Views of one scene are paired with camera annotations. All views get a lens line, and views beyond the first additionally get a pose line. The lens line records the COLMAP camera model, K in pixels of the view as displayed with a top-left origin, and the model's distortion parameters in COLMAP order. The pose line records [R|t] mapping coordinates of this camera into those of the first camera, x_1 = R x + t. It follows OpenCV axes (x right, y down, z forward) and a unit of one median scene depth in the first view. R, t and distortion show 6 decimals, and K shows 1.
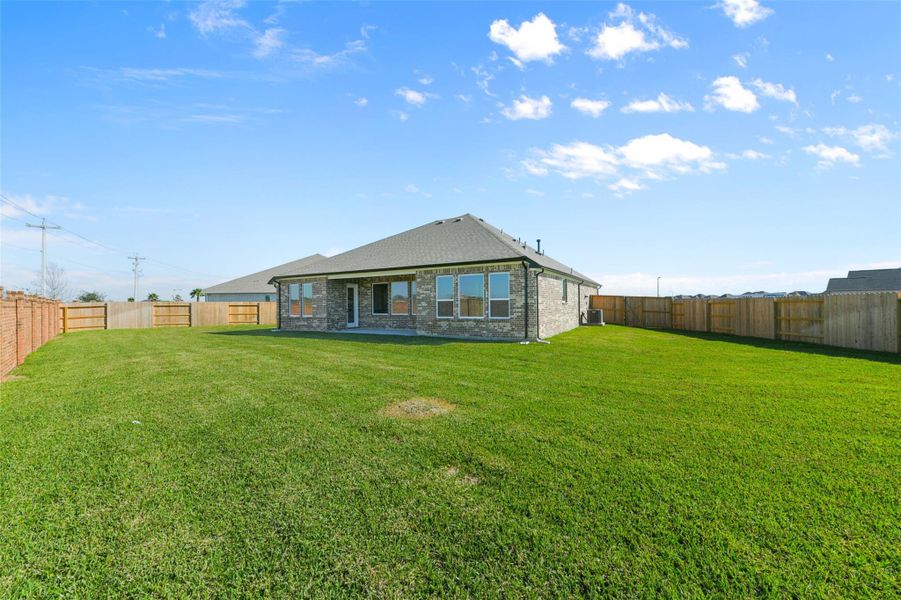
lens RADIAL K [[384.5, 0, 453.2], [0, 384.5, 307.8], [0, 0, 1]] dist [0.008220, 0.000219]
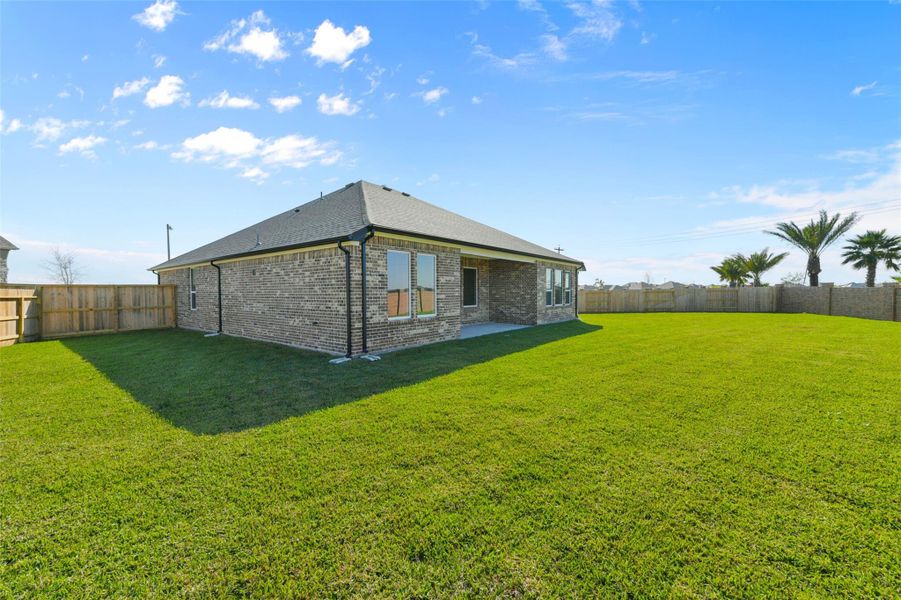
lens RADIAL K [[384.5, 0, 453.2], [0, 384.5, 307.8], [0, 0, 1]] dist [0.008220, 0.000219]
pose [[0.076236, -0.032863, 0.996548, -0.915633], [0.007921, 0.999445, 0.032353, -0.006404], [-0.997058, 0.005428, 0.076454, 0.942211]]
